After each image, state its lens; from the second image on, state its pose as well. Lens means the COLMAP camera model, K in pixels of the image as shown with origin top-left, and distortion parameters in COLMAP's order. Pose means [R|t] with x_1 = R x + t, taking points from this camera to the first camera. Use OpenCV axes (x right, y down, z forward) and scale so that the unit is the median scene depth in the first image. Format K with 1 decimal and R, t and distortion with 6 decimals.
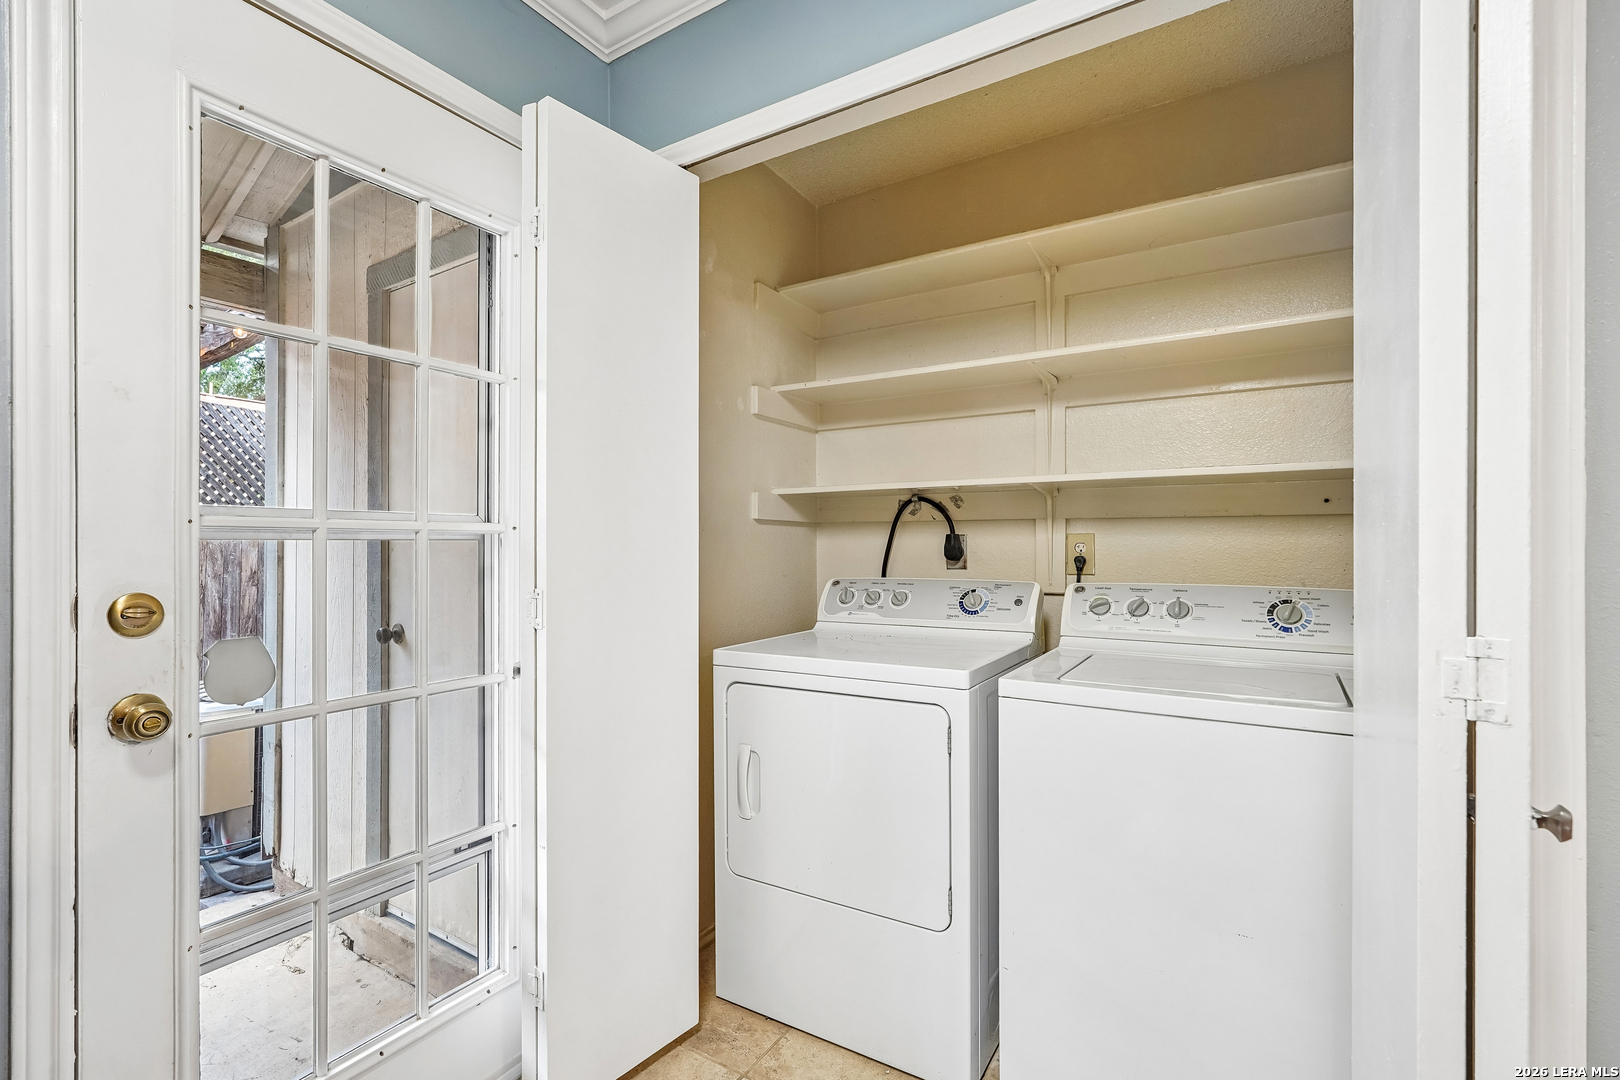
lens RADIAL K [[742.1, 0, 810.0], [0, 742.1, 540.0], [0, 0, 1]] dist [-0.002977, 0.000071]
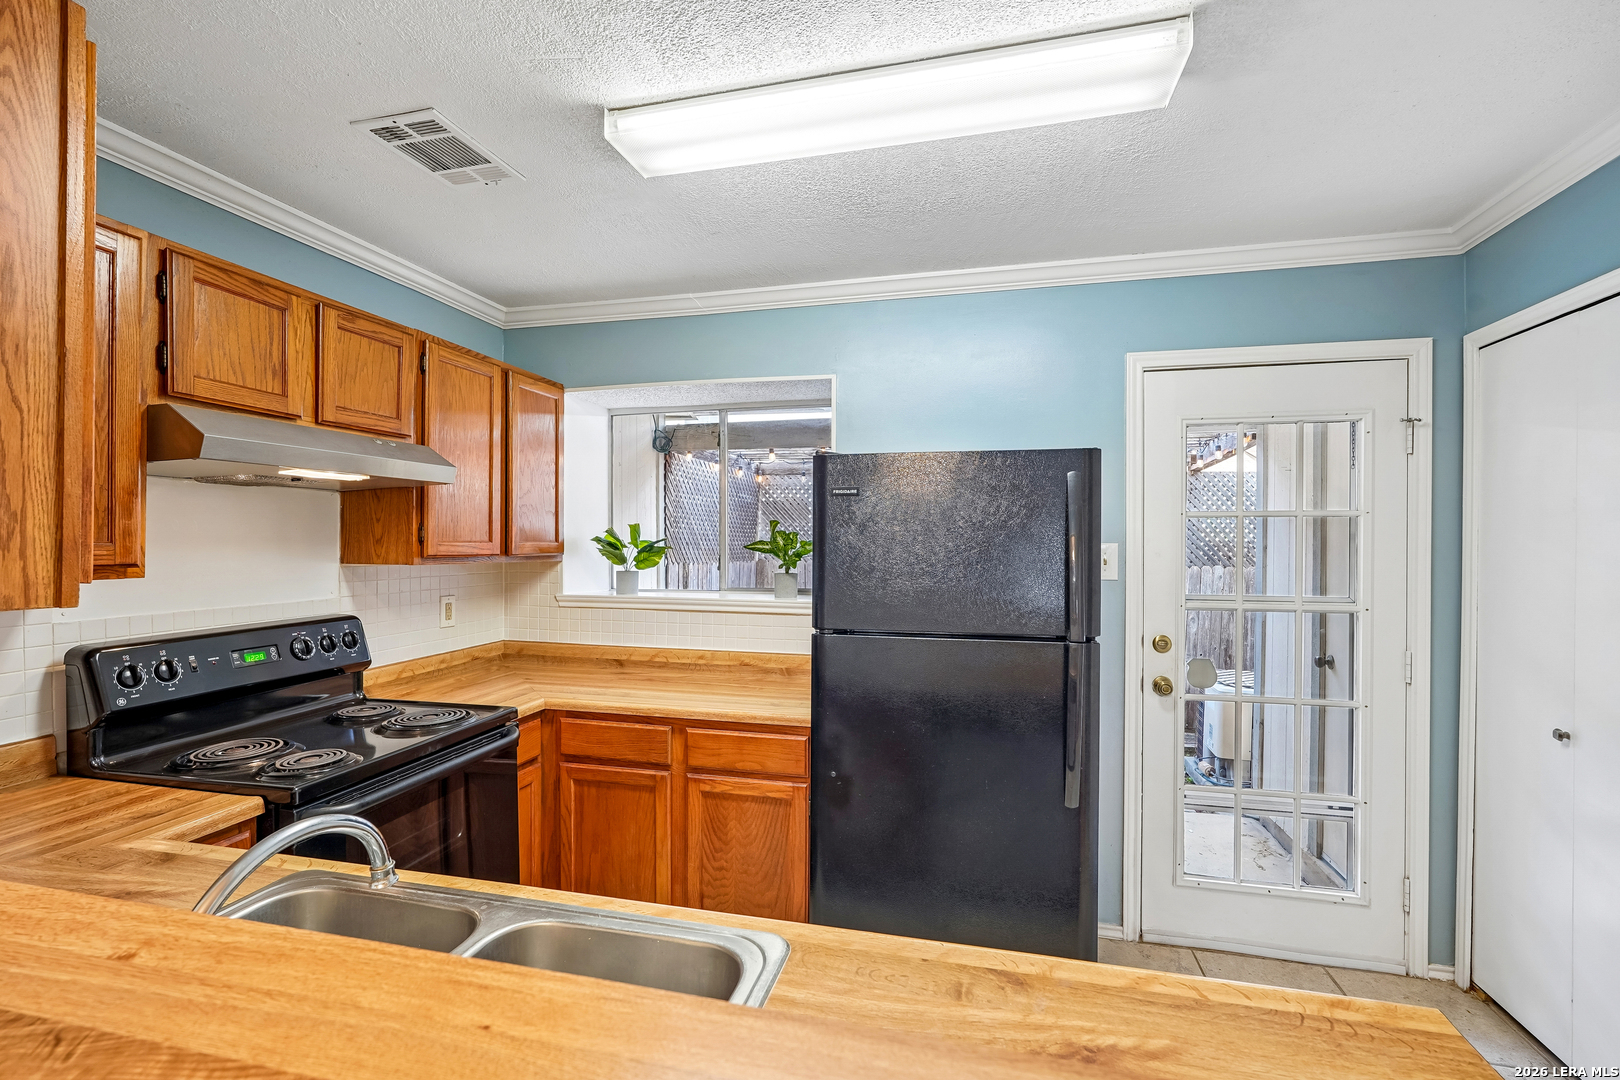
lens RADIAL K [[725.6, 0, 810.0], [0, 725.6, 540.0], [0, 0, 1]] dist [-0.026325, 0.000099]
pose [[0.315240, 0.003677, -0.949005, 0.946426], [-0.005218, 0.999984, 0.002142, -0.231817], [0.948997, 0.004276, 0.315255, -0.826933]]
